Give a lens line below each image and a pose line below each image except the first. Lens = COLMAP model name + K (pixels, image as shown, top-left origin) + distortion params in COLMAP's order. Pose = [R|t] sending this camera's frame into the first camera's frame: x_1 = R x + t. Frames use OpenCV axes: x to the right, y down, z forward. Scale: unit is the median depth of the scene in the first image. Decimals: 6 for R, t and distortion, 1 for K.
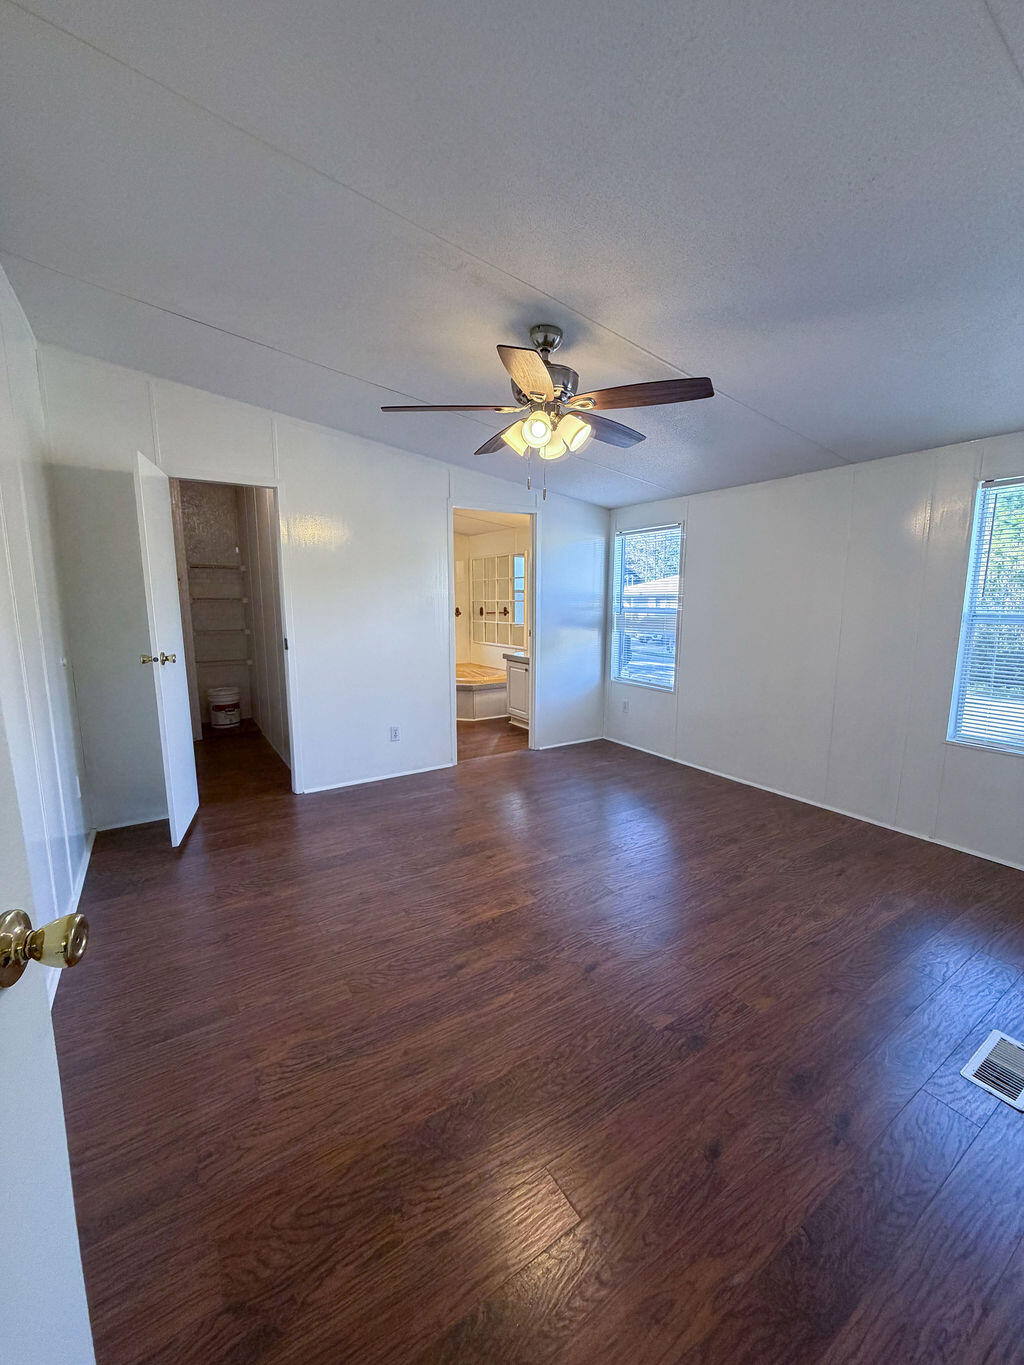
lens RADIAL K [[550.0, 0, 506.9], [0, 550.0, 681.0], [0, 0, 1]] dist [0.000150, 0.000185]
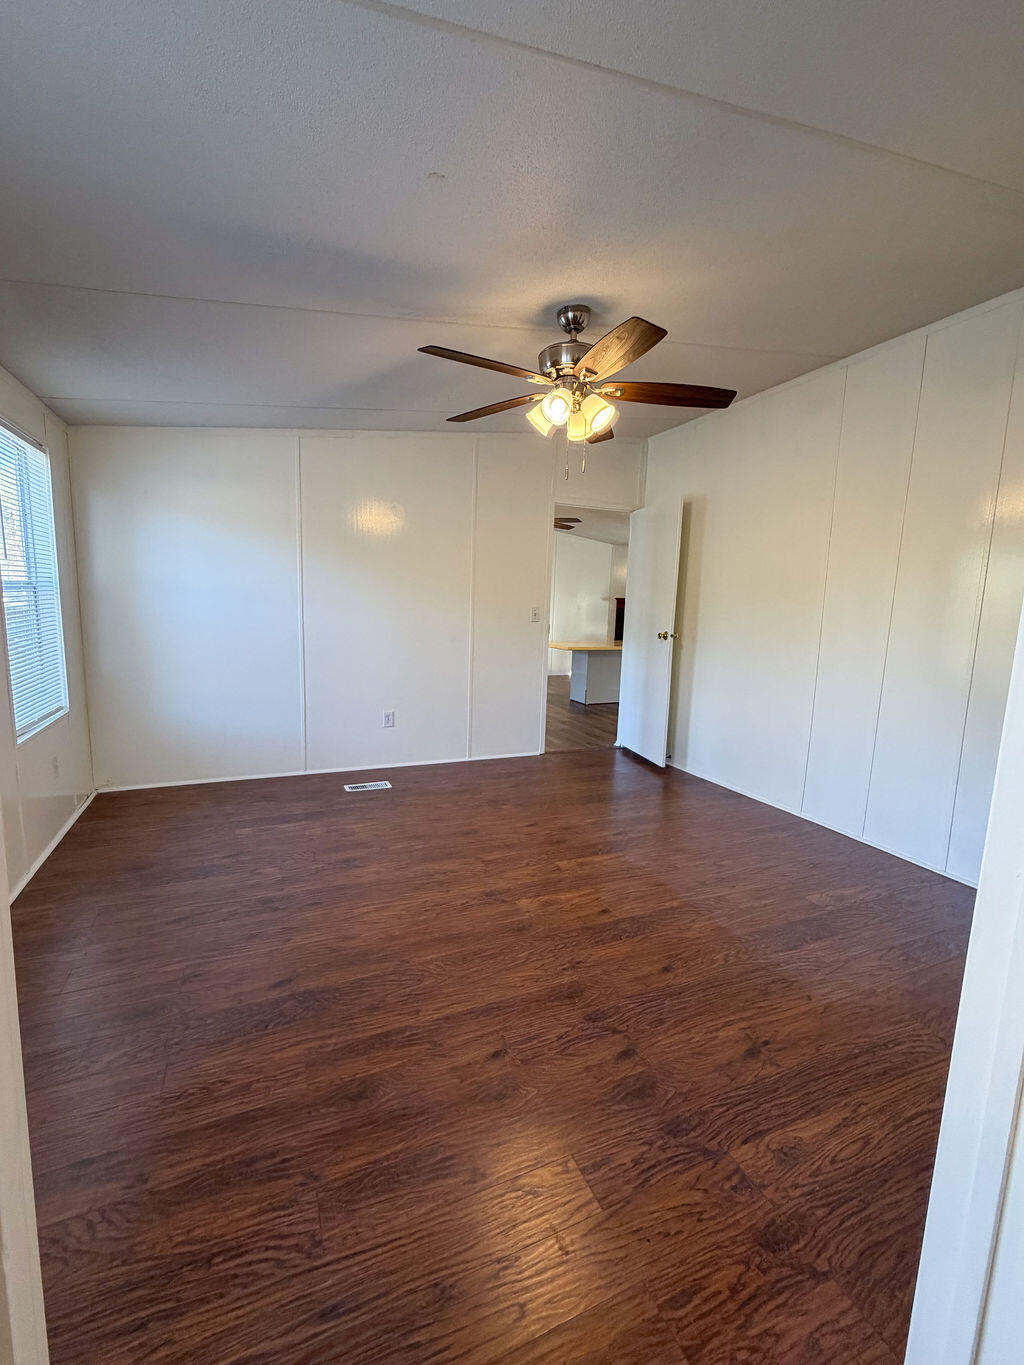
lens RADIAL K [[550.0, 0, 506.9], [0, 550.0, 681.0], [0, 0, 1]] dist [0.000150, 0.000185]
pose [[-0.985257, -0.062033, 0.159441, 0.001734], [-0.013058, 0.956498, 0.291448, -0.234527], [-0.170584, 0.285069, -0.943206, 1.756299]]
